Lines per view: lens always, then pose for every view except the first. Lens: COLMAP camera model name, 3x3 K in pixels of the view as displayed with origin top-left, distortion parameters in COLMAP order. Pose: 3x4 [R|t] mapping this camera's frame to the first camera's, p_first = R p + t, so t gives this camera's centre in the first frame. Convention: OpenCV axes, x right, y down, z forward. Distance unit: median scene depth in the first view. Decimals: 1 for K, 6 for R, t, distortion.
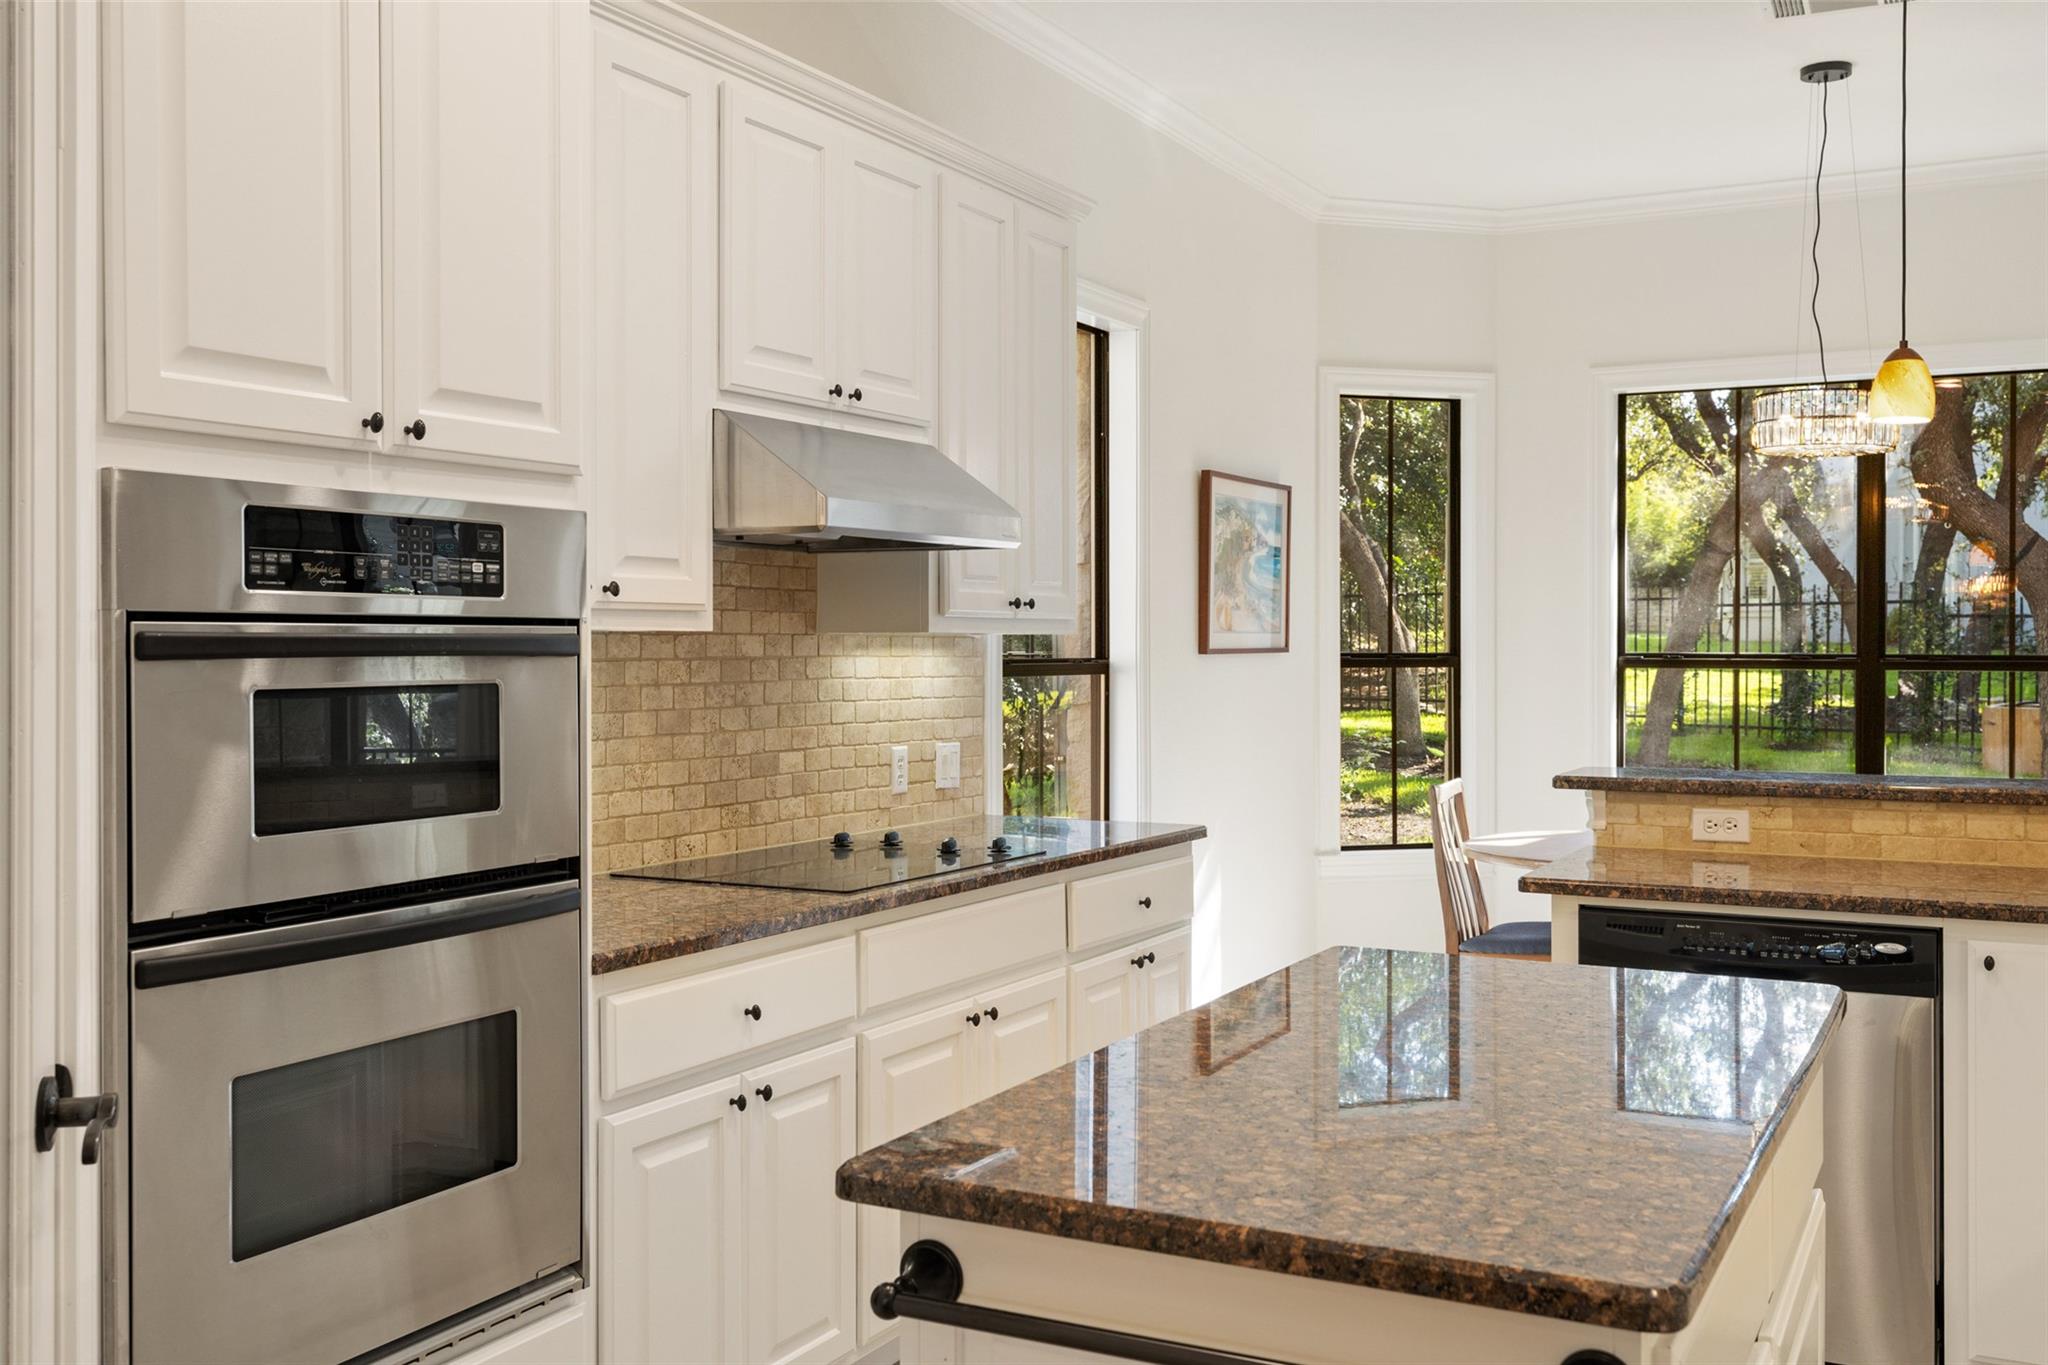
lens RADIAL K [[1934.8, 0, 1023.3], [0, 1934.8, 670.8], [0, 0, 1]] dist [-0.014316, 0.000000]
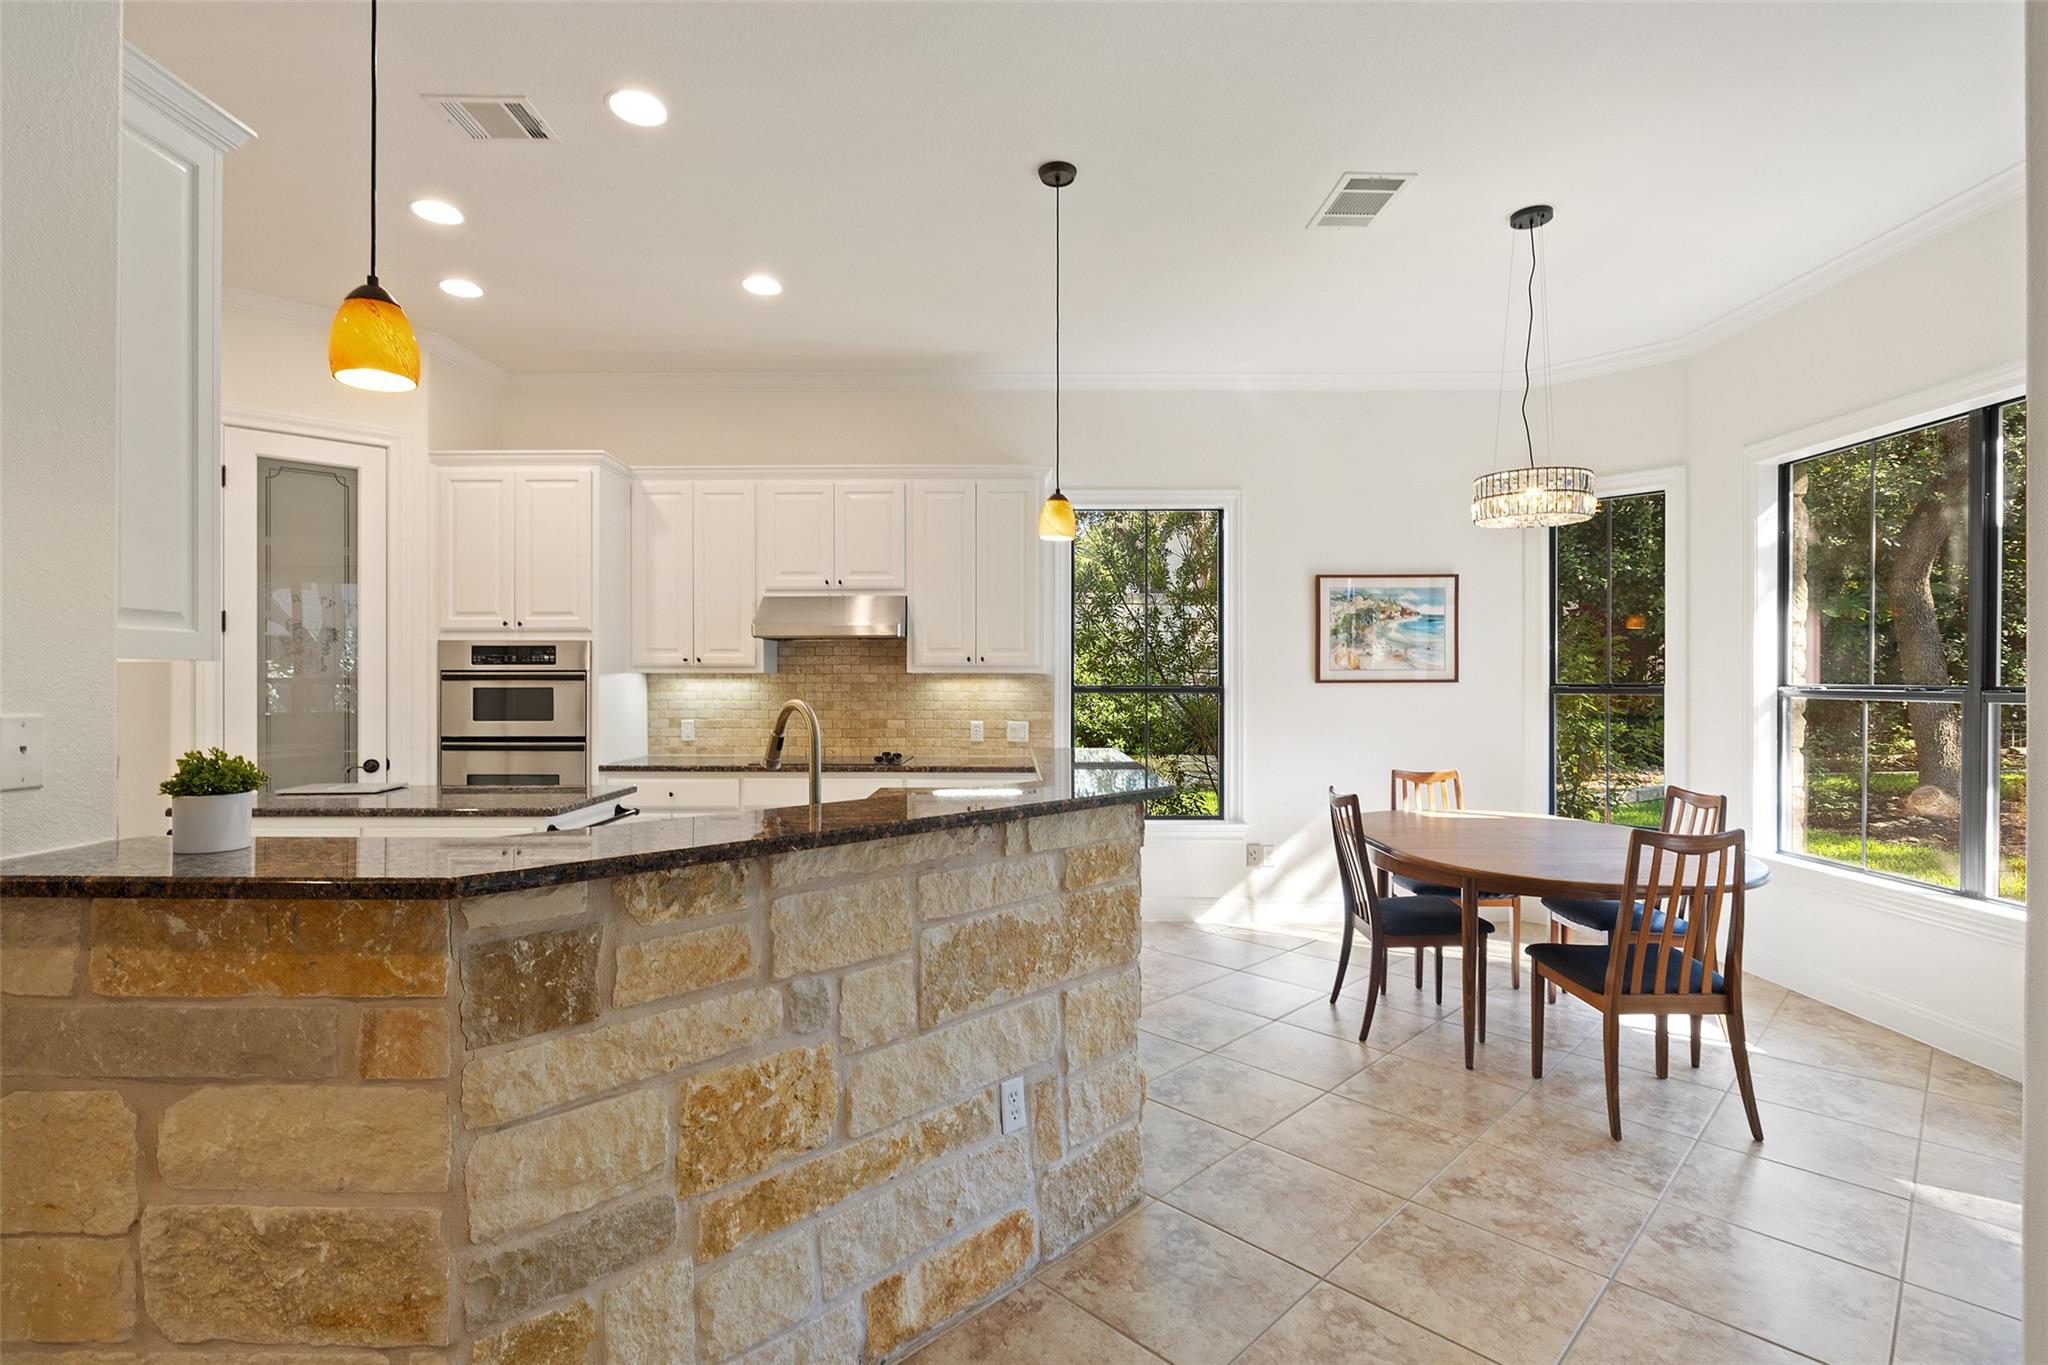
lens RADIAL K [[950.0, 0, 1019.3], [0, 950.0, 688.4], [0, 0, 1]] dist [-0.016069, 0.000030]
pose [[0.458217, 0.008220, -0.888802, 1.140114], [-0.011440, 0.999929, 0.003350, -0.005590], [0.888767, 0.008633, 0.458278, 0.612476]]
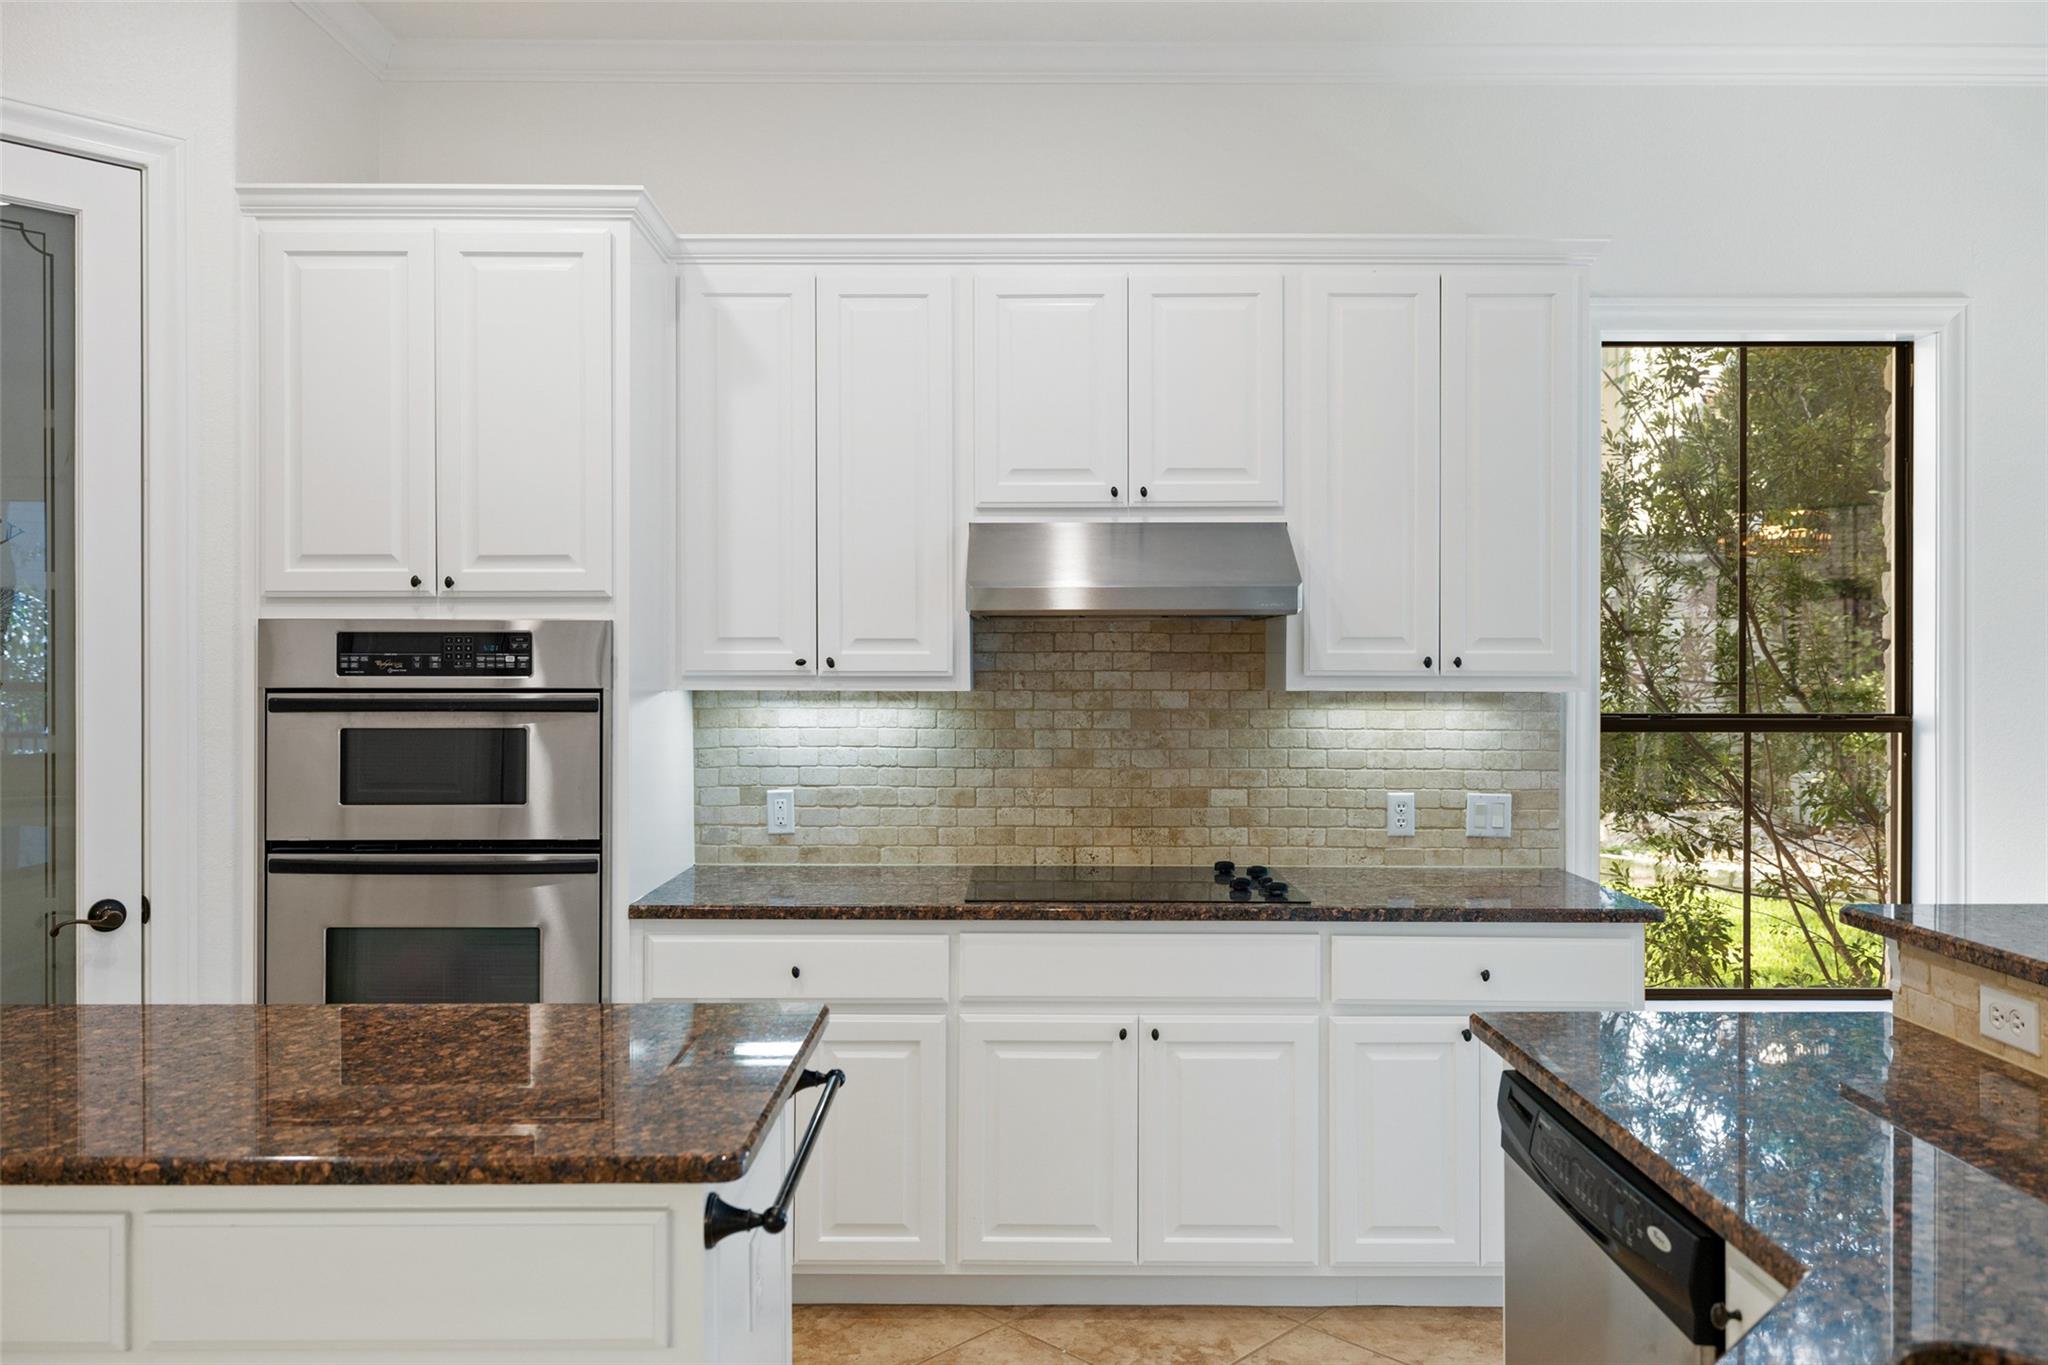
lens RADIAL K [[1420.5, 0, 1037.7], [0, 1420.5, 682.8], [0, 0, 1]] dist [-0.001894, 0.002439]
pose [[0.462519, 0.010291, -0.886550, 0.643896], [-0.012885, 0.999905, 0.004885, -0.027999], [0.886516, 0.009164, 0.462607, 0.526032]]
